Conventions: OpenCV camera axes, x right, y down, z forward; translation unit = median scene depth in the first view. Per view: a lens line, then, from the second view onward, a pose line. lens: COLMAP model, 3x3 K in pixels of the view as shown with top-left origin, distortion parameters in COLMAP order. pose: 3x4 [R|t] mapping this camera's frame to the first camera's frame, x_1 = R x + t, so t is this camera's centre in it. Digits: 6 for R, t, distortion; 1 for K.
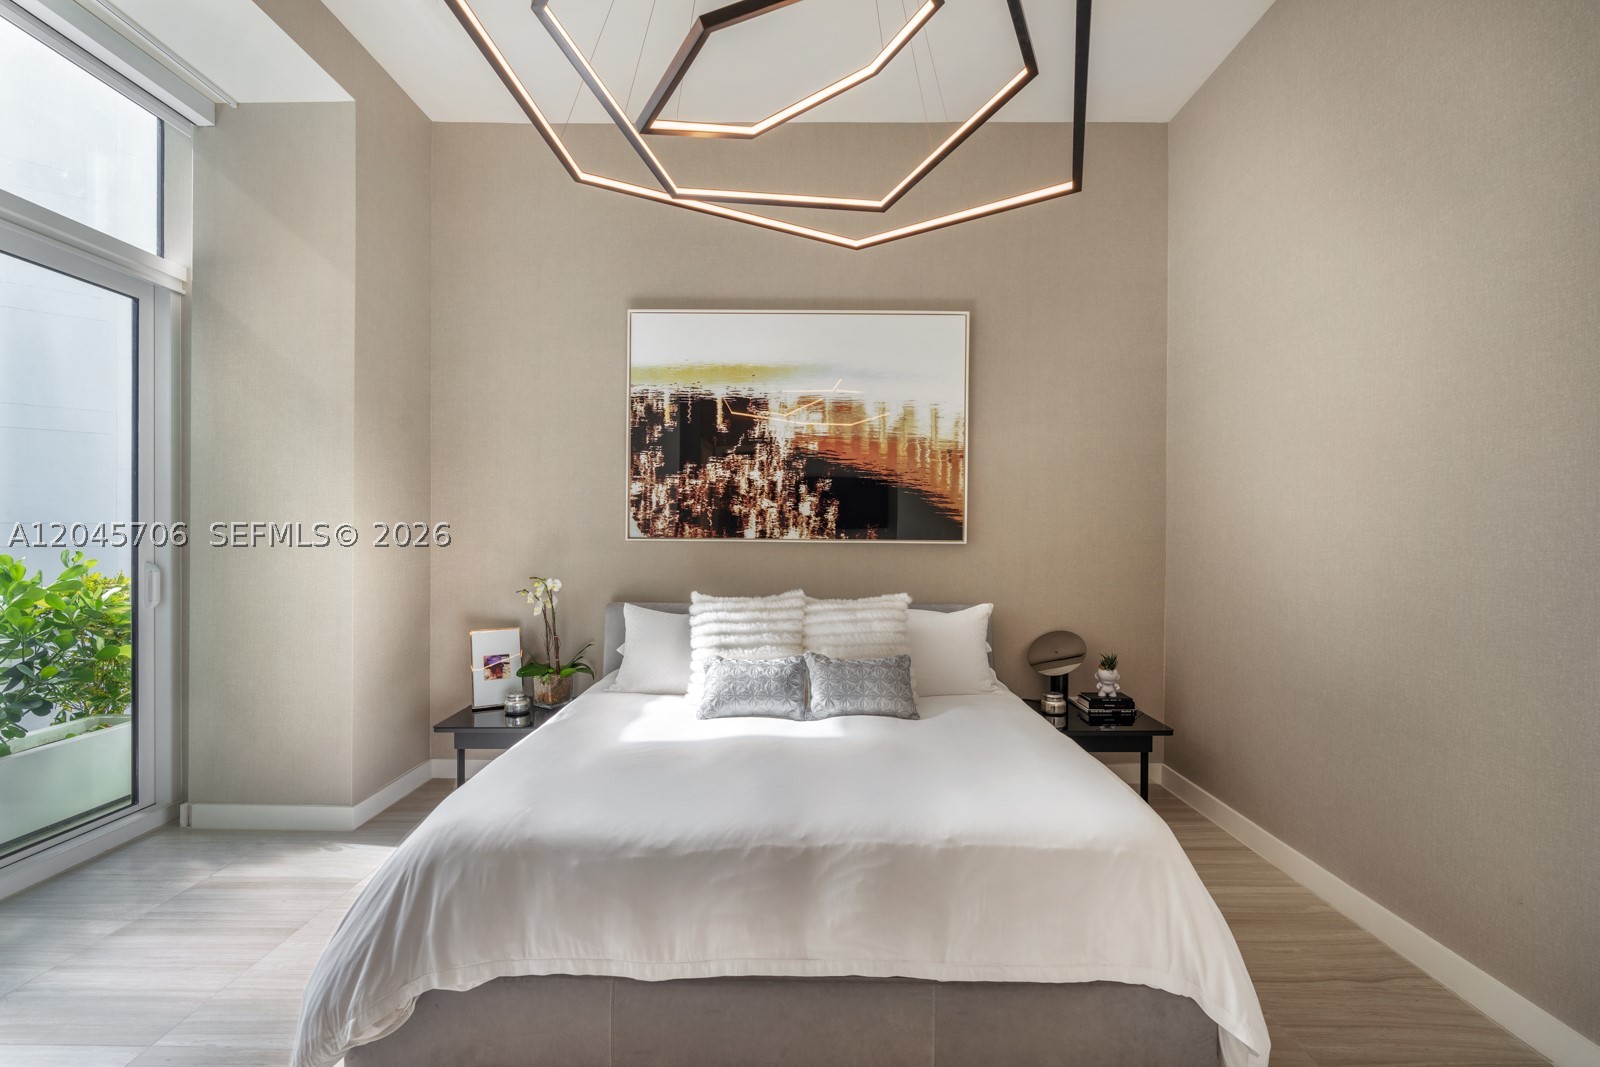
lens RADIAL K [[720.9, 0, 798.5], [0, 720.9, 534.7], [0, 0, 1]] dist [-0.010648, 0.004026]
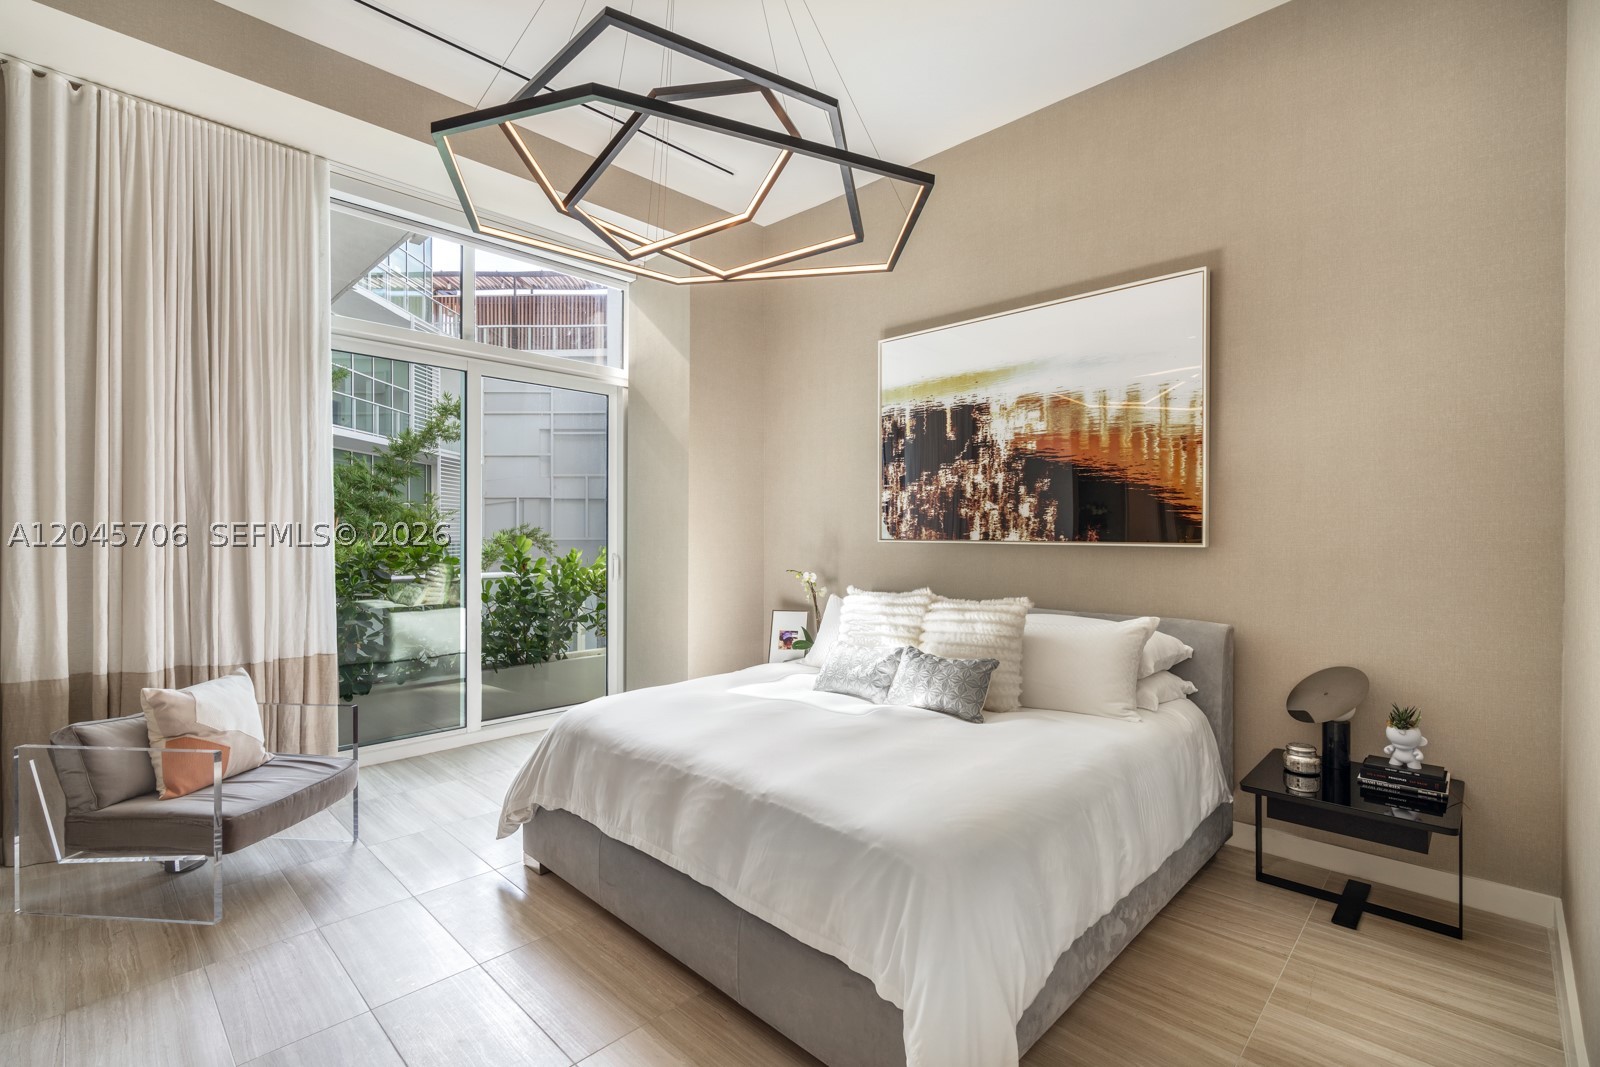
lens RADIAL K [[720.9, 0, 798.6], [0, 720.9, 534.7], [0, 0, 1]] dist [-0.010648, 0.004026]
pose [[0.723643, -0.002737, -0.690169, 0.462624], [-0.001248, 0.999985, -0.005274, 0.002825], [0.690173, 0.004678, 0.723629, 0.081844]]
